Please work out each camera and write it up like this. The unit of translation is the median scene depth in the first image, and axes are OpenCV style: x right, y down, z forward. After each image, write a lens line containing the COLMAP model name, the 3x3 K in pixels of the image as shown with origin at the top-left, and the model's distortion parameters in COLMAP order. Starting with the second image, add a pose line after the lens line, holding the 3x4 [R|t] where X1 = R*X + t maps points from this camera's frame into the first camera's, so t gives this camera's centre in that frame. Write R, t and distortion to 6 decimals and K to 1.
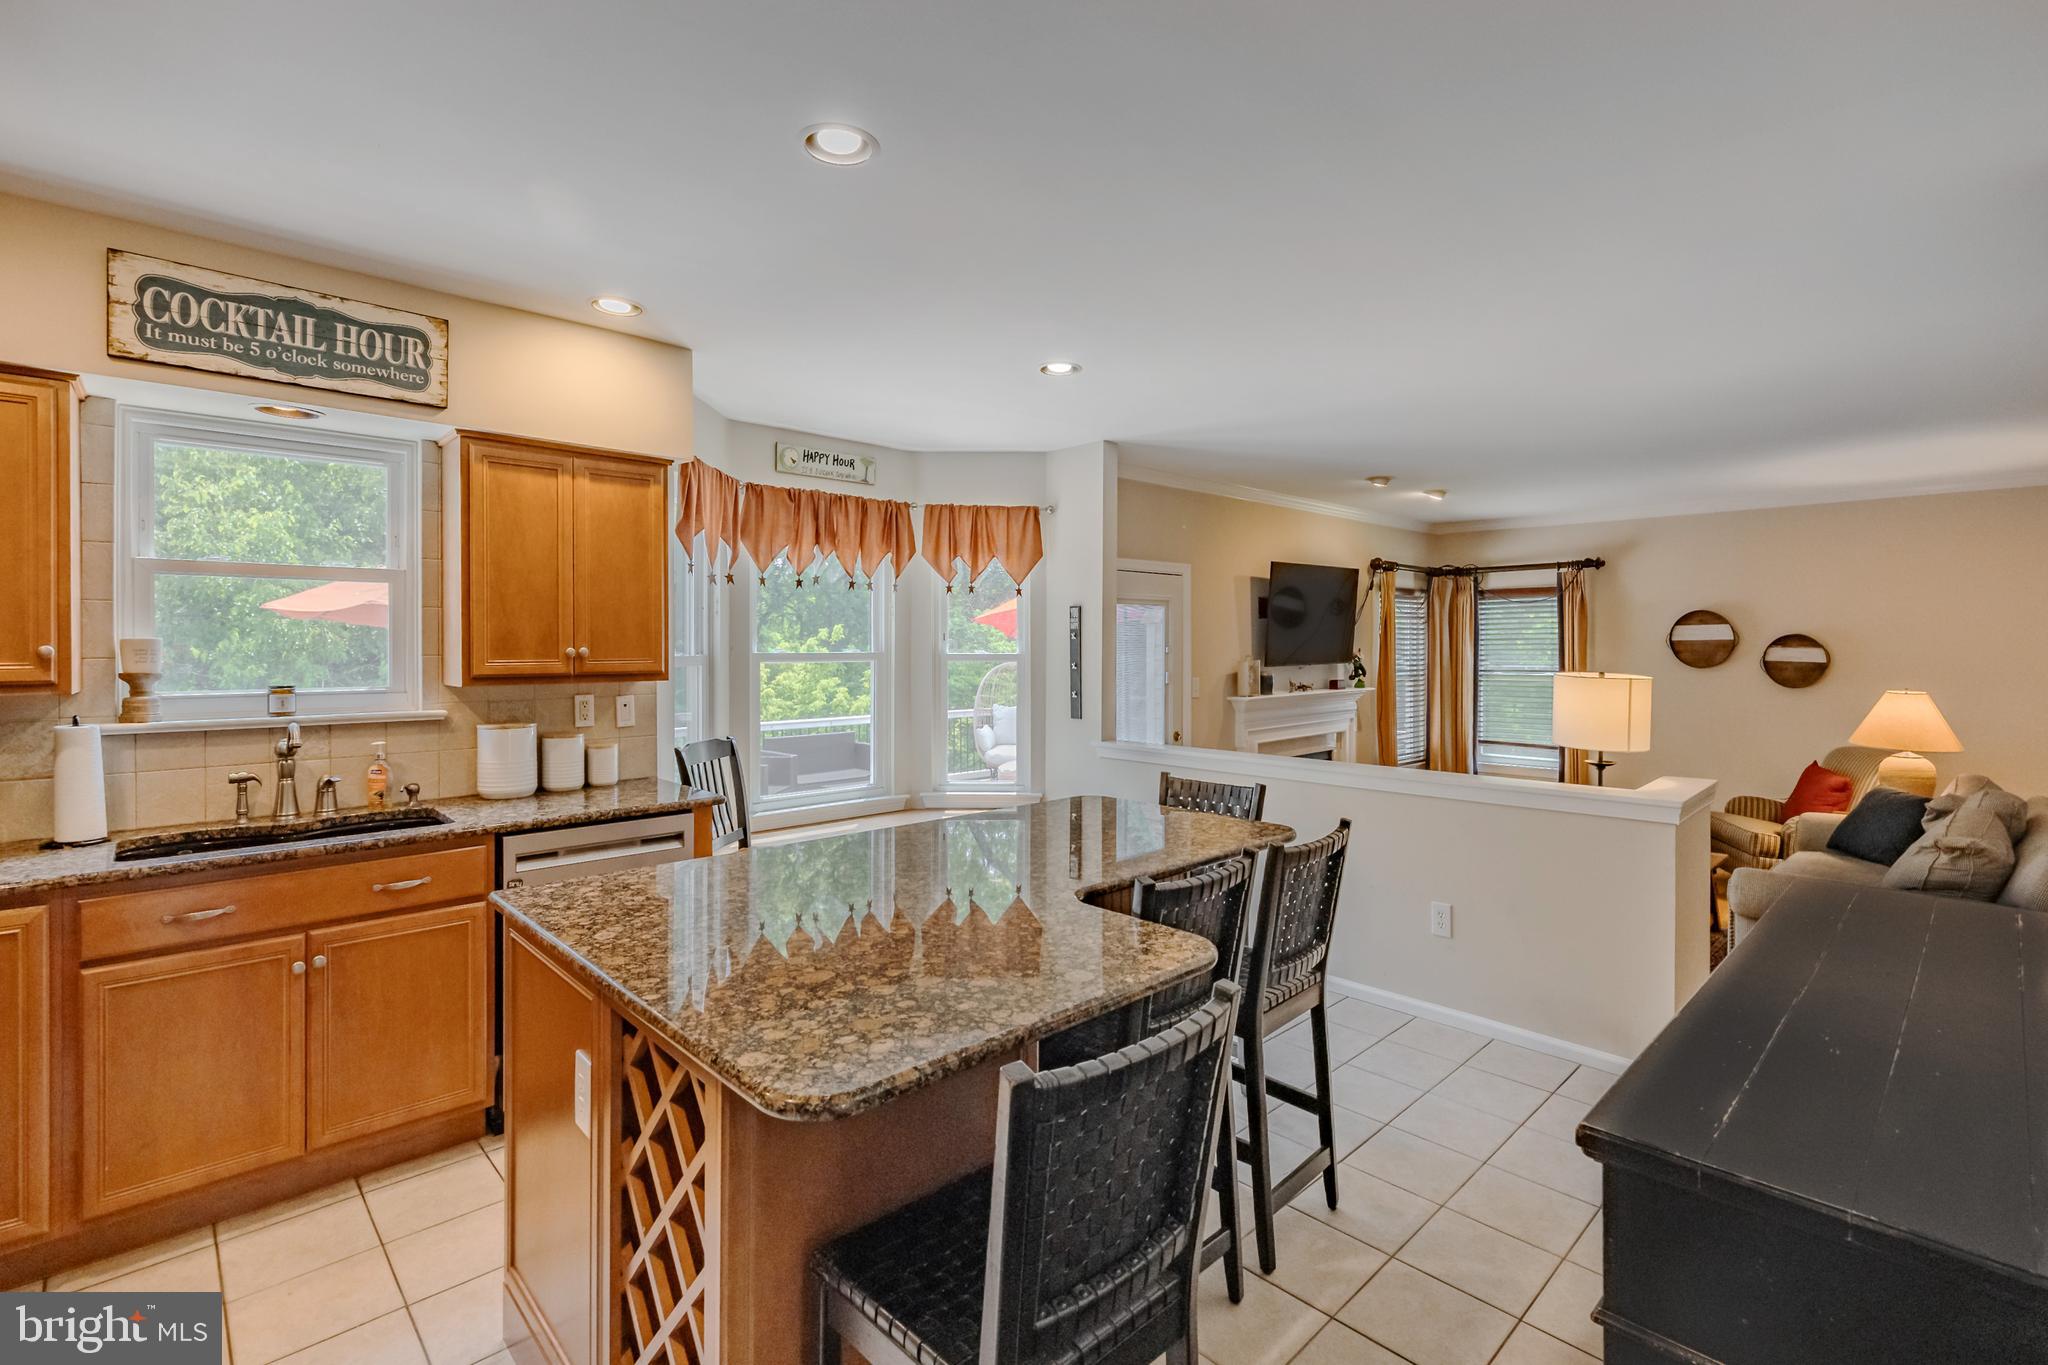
lens RADIAL K [[929.9, 0, 971.9], [0, 929.9, 648.3], [0, 0, 1]] dist [0.000015, 0.000018]
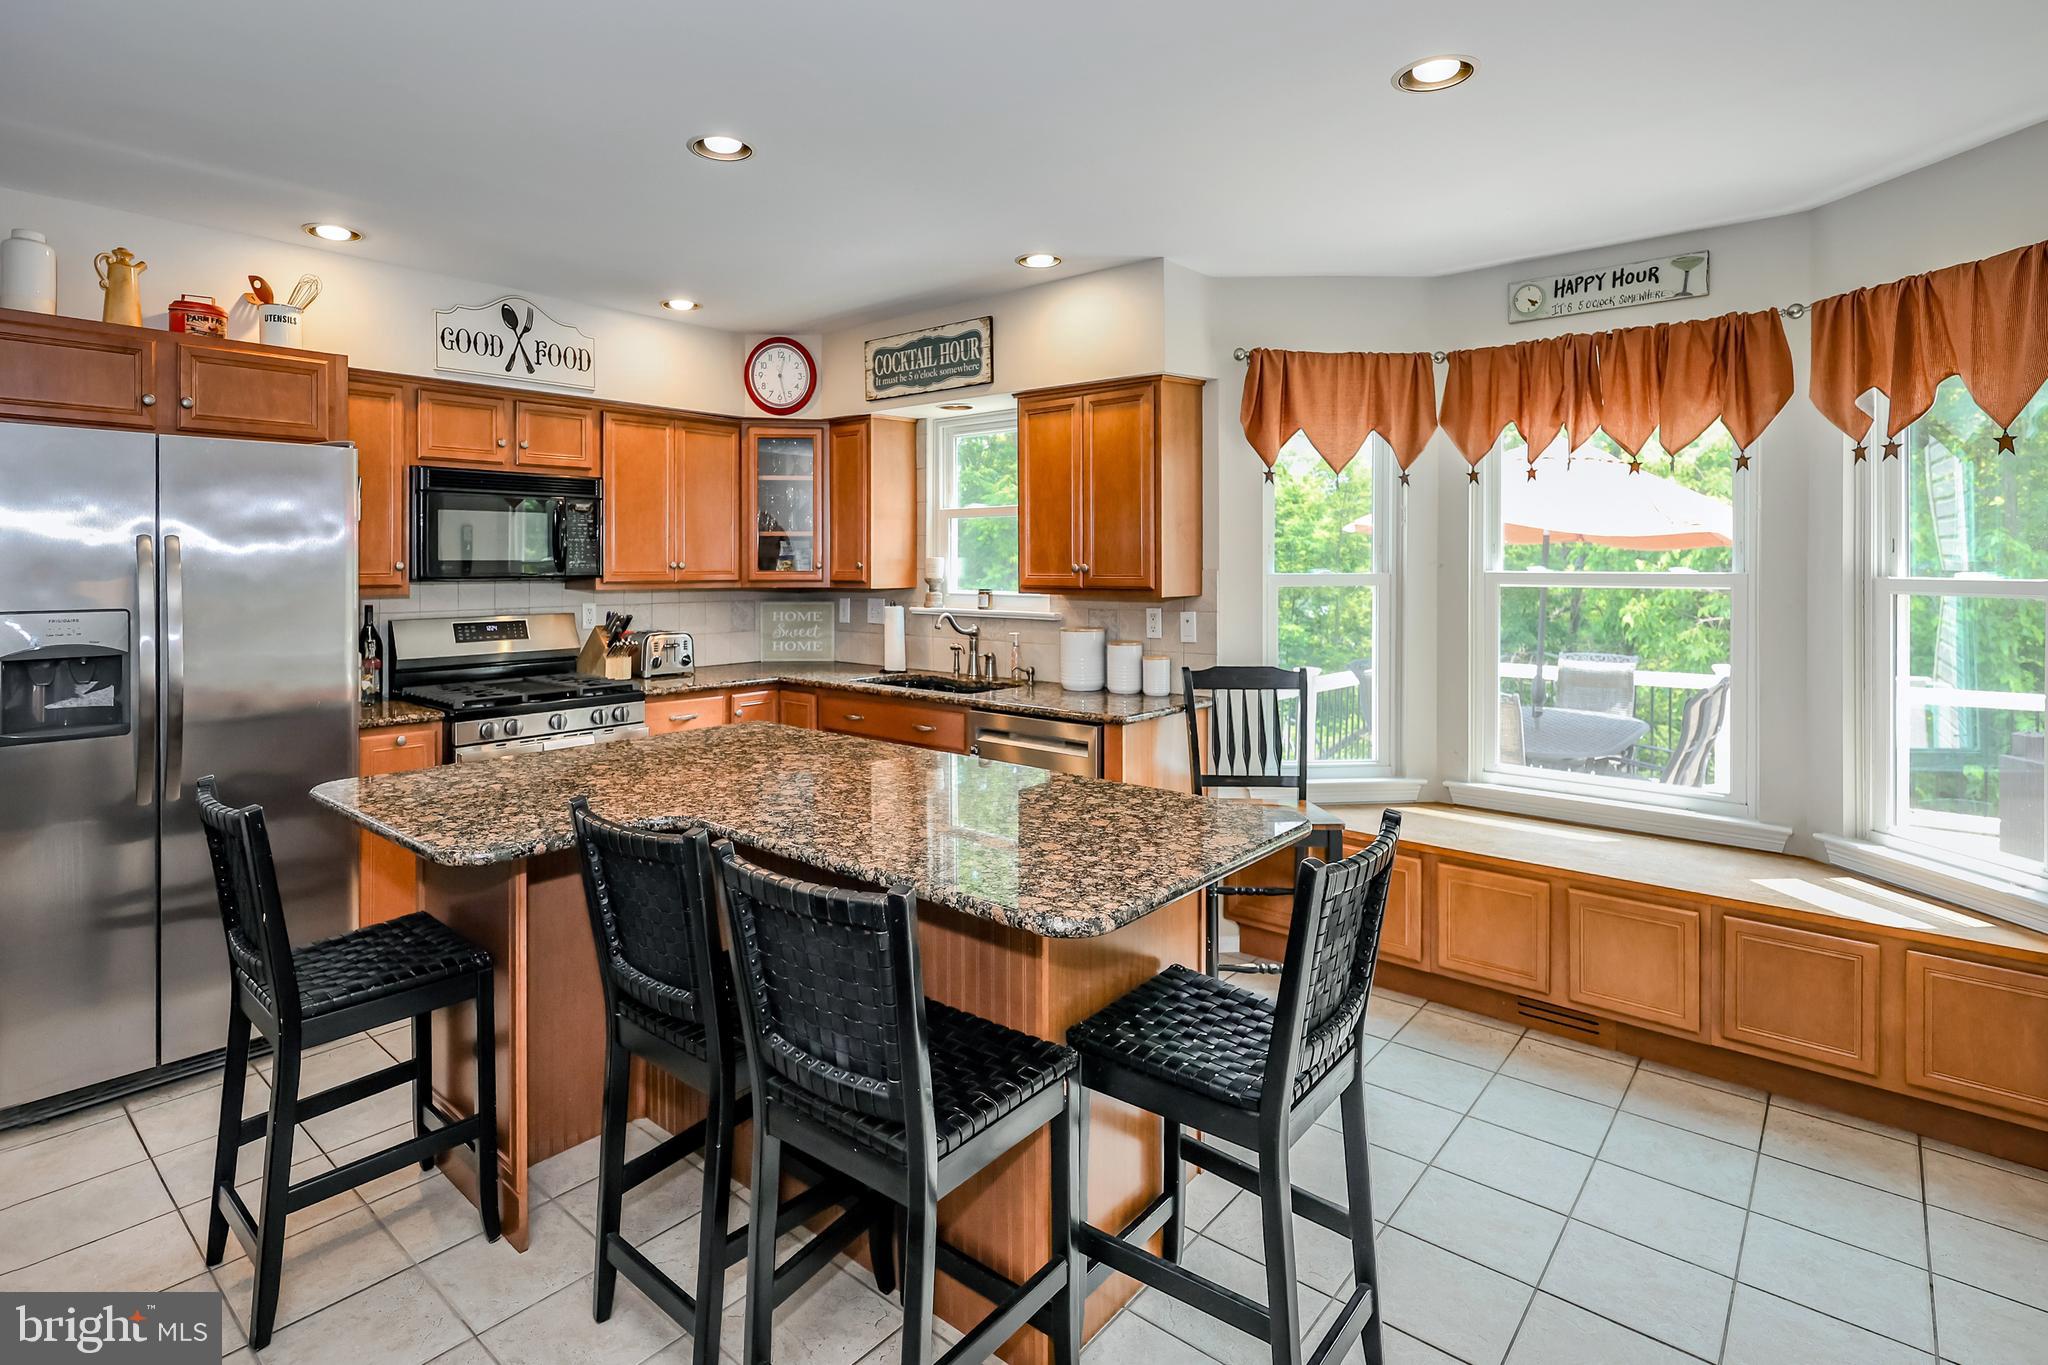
lens RADIAL K [[1000.5, 0, 1020.9], [0, 1000.5, 563.0], [0, 0, 1]] dist [-0.002297, -0.000326]
pose [[0.138972, 0.002627, -0.990293, 0.762629], [-0.002765, 0.999994, 0.002264, -0.004318], [0.990293, 0.002424, 0.138978, 0.757223]]
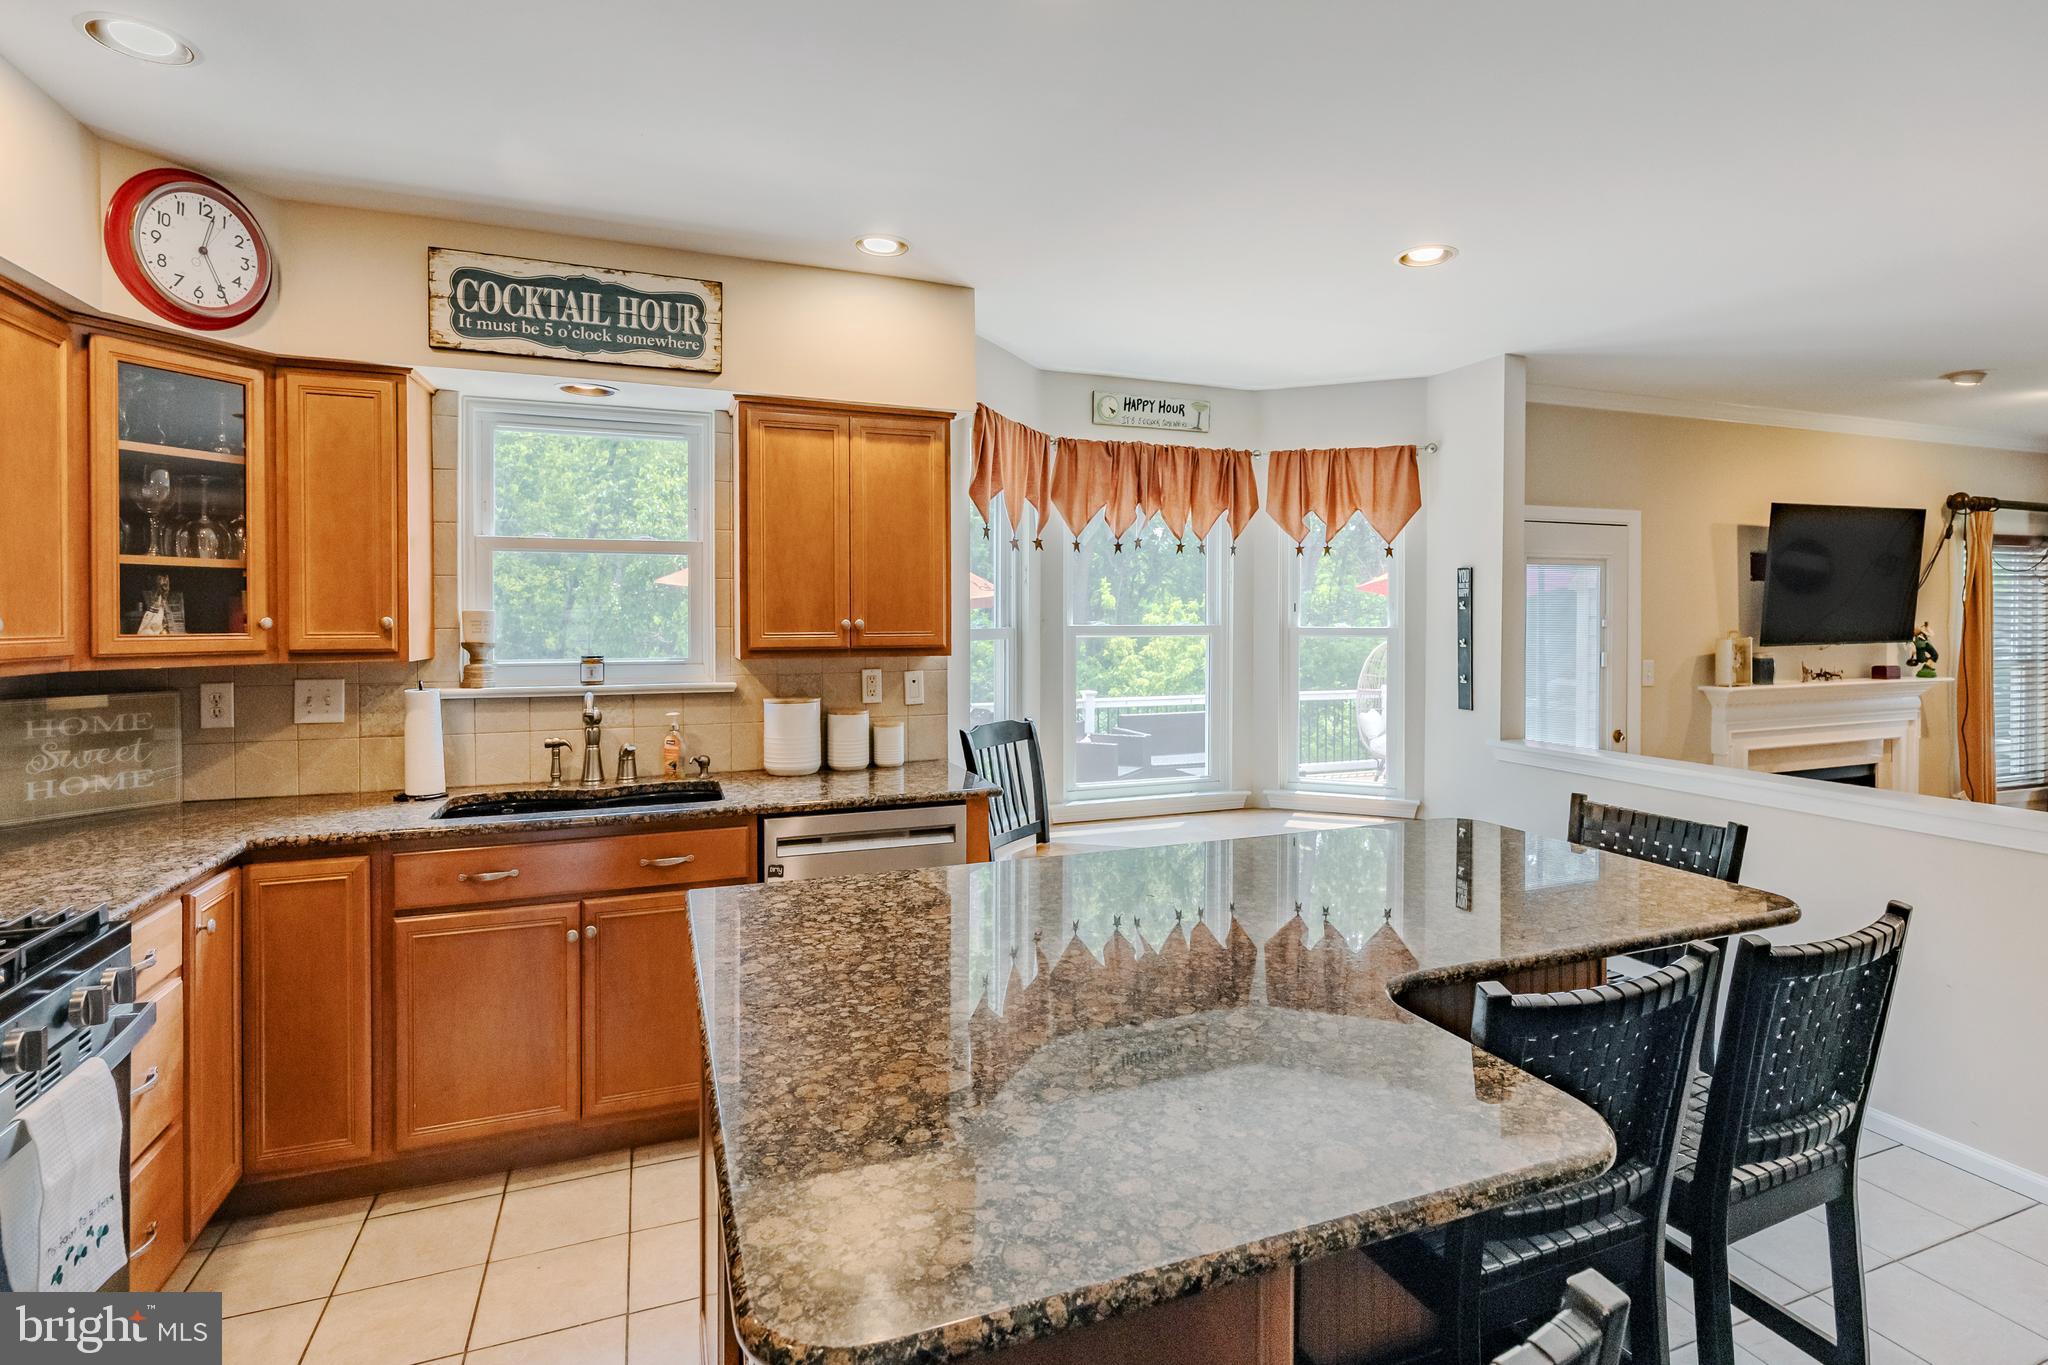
lens RADIAL K [[951.6, 0, 996.6], [0, 951.6, 626.1], [0, 0, 1]] dist [-0.001715, 0.000392]
pose [[0.929268, 0.003759, -0.369387, 0.064475], [-0.001476, 0.999978, 0.006462, -0.000358], [0.369403, -0.005460, 0.929253, 0.161112]]
